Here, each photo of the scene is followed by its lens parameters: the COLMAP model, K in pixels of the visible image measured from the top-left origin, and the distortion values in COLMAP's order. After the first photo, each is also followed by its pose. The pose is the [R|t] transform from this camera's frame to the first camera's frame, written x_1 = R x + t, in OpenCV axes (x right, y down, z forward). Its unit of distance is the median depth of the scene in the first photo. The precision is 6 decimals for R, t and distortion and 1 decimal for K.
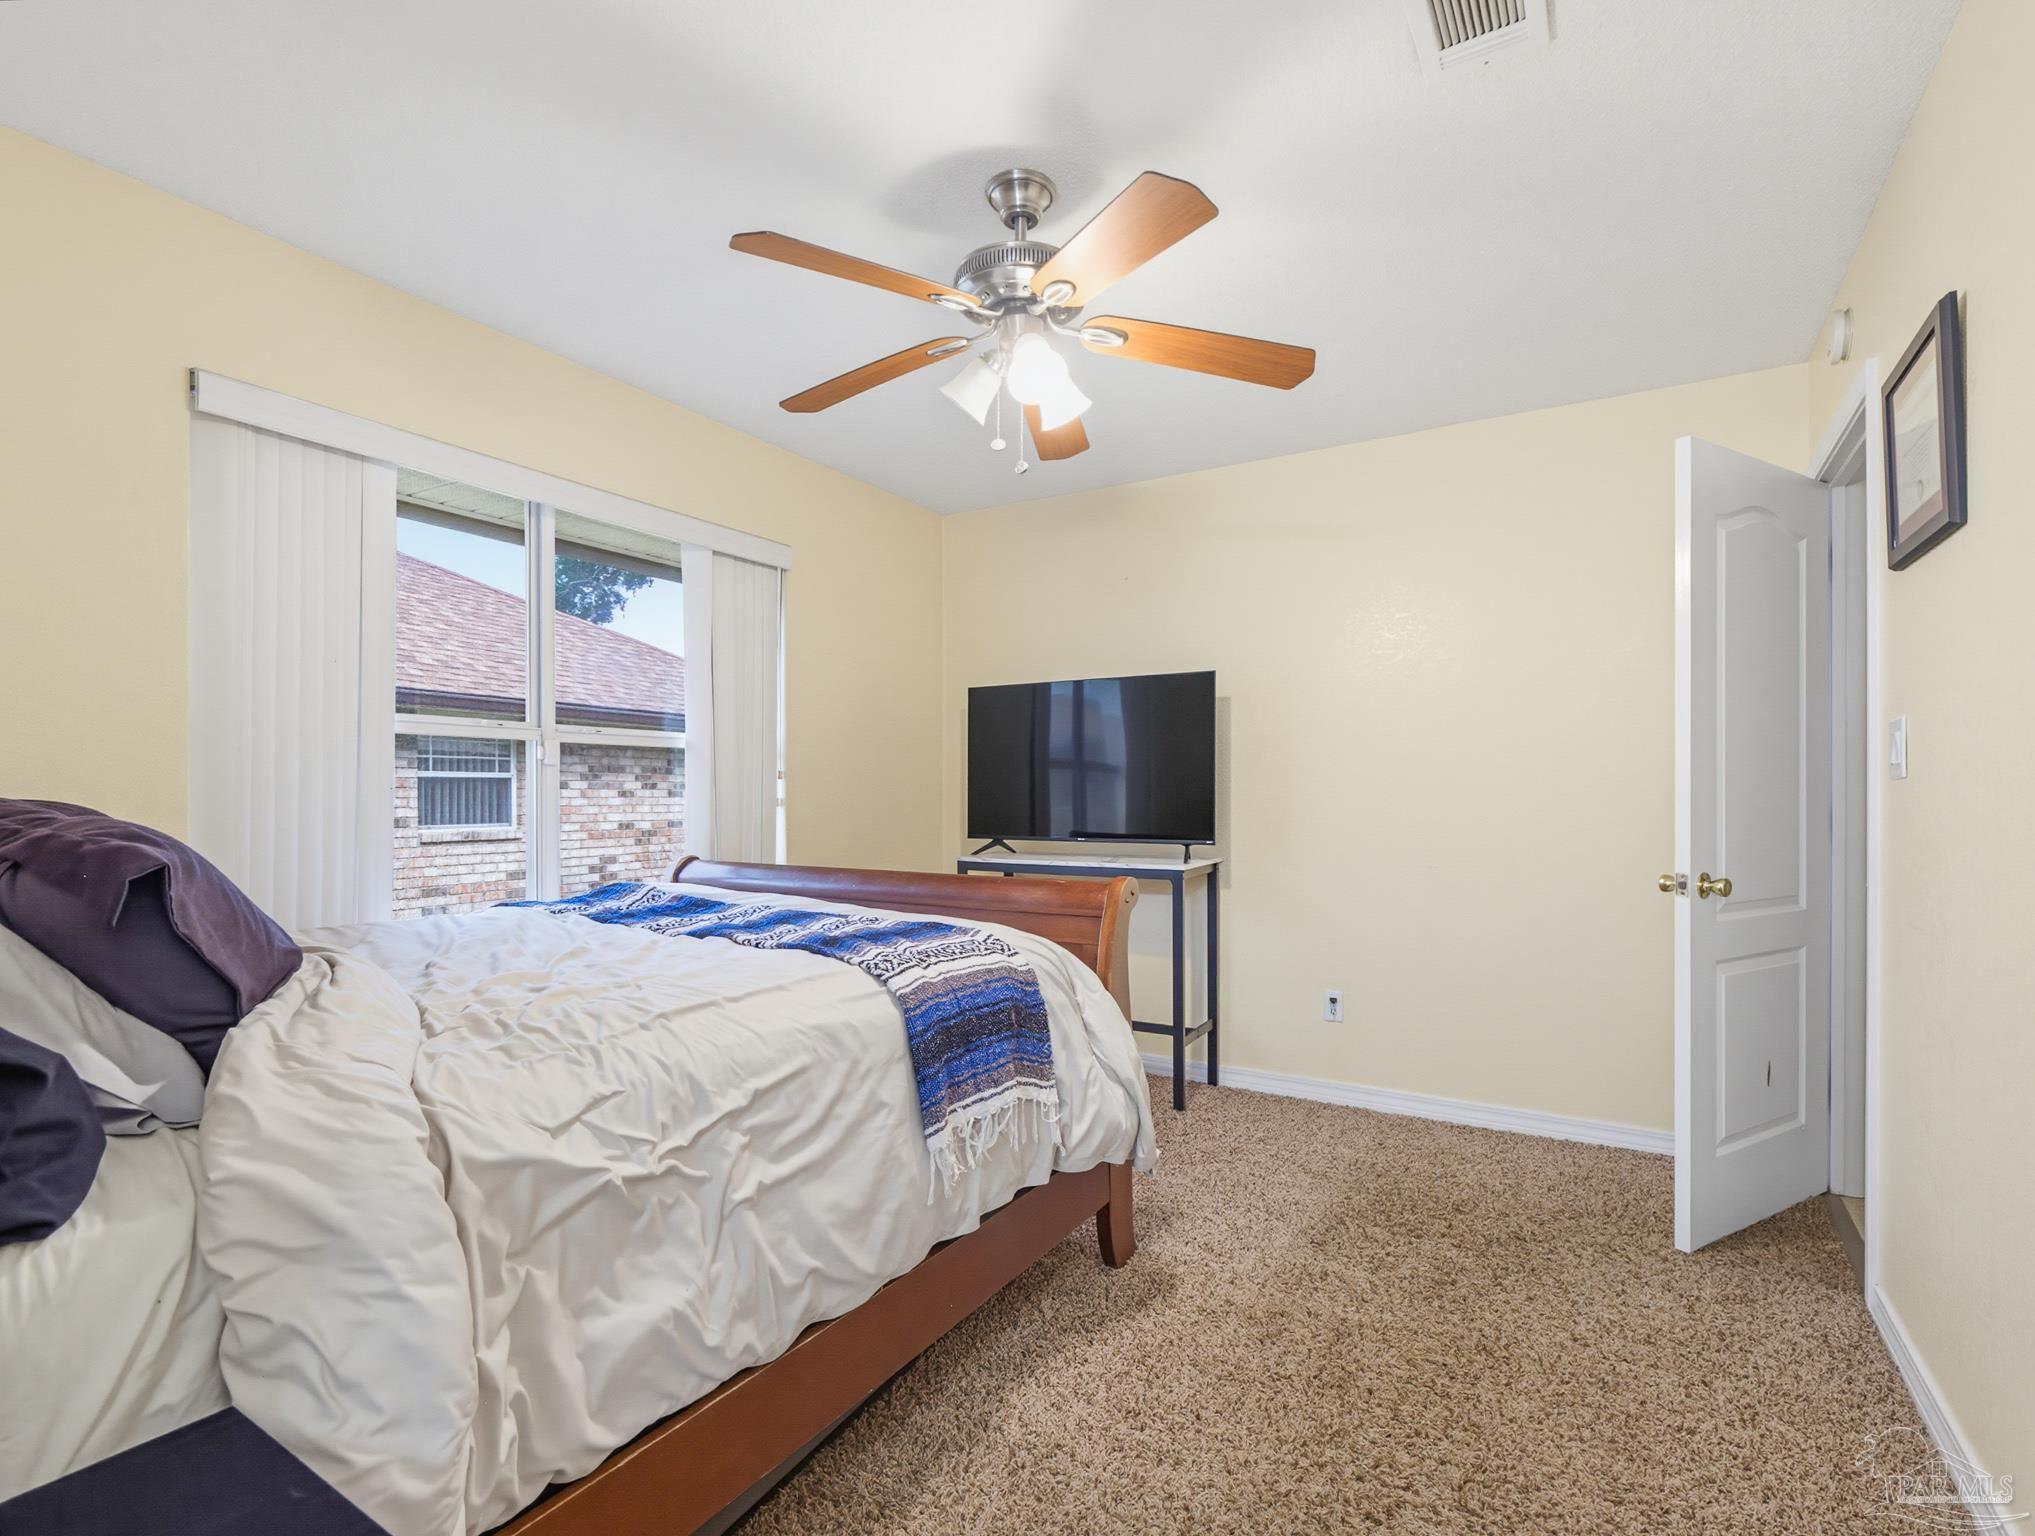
lens RADIAL K [[987.3, 0, 1021.2], [0, 987.3, 799.4], [0, 0, 1]] dist [0.005713, 0.000659]
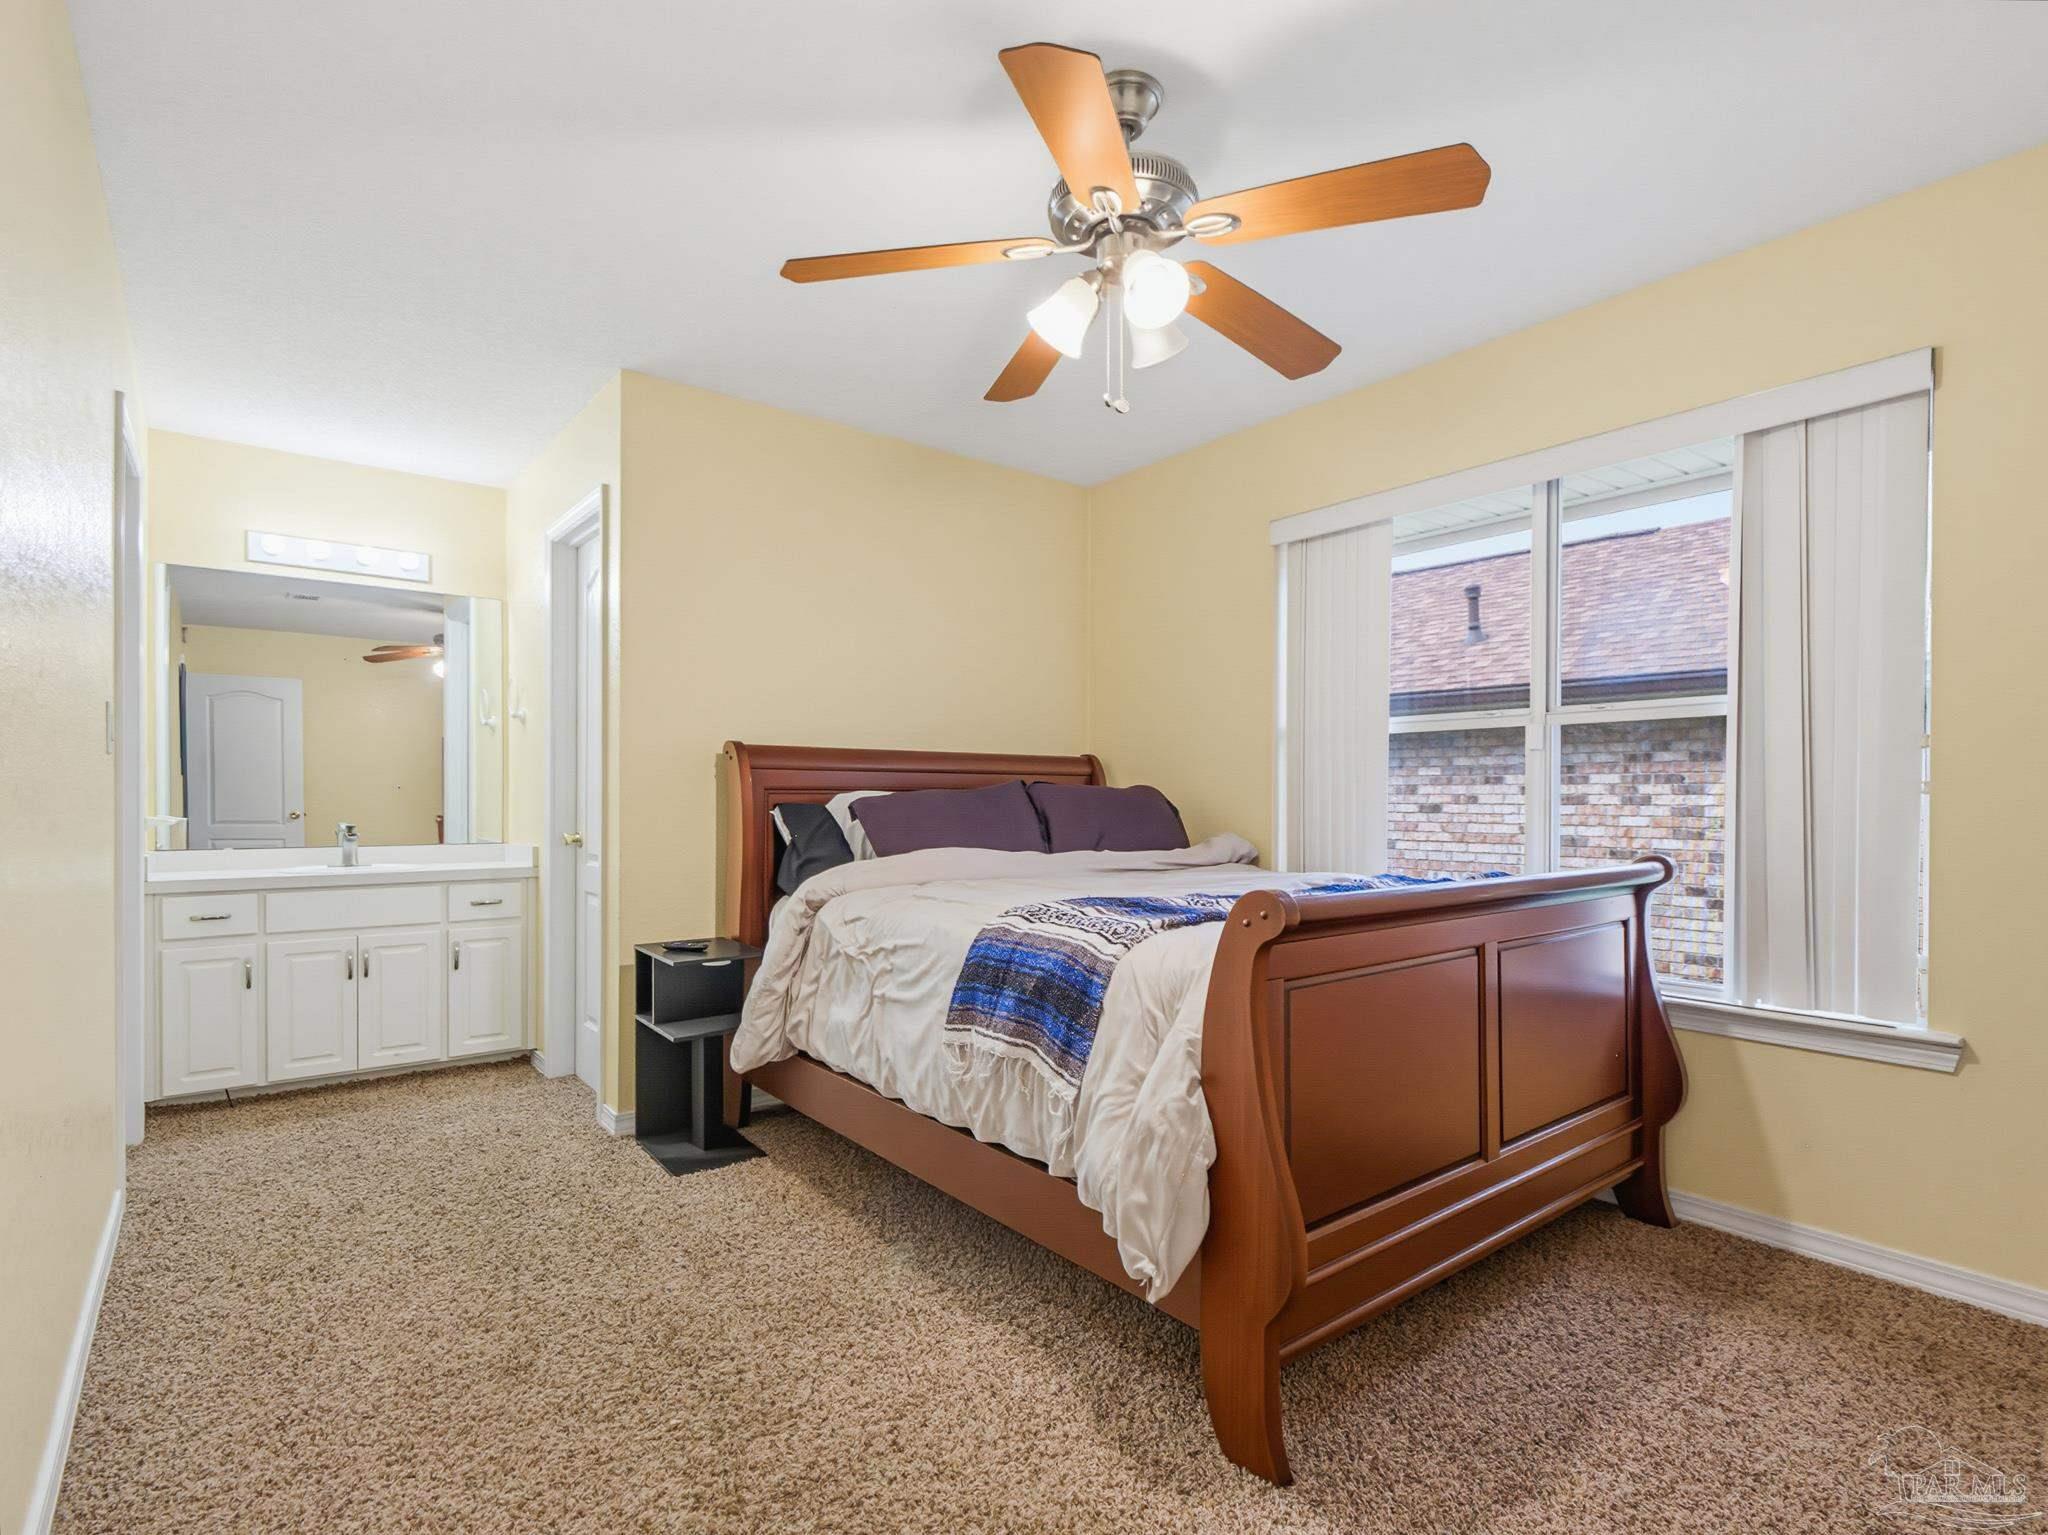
lens RADIAL K [[1020.9, 0, 1015.6], [0, 1020.9, 808.5], [0, 0, 1]] dist [-0.003998, -0.000839]
pose [[-0.358749, 0.009105, -0.933390, 0.933582], [-0.006904, 0.999899, 0.012407, 0.021250], [0.933408, 0.010895, -0.358650, 1.285372]]
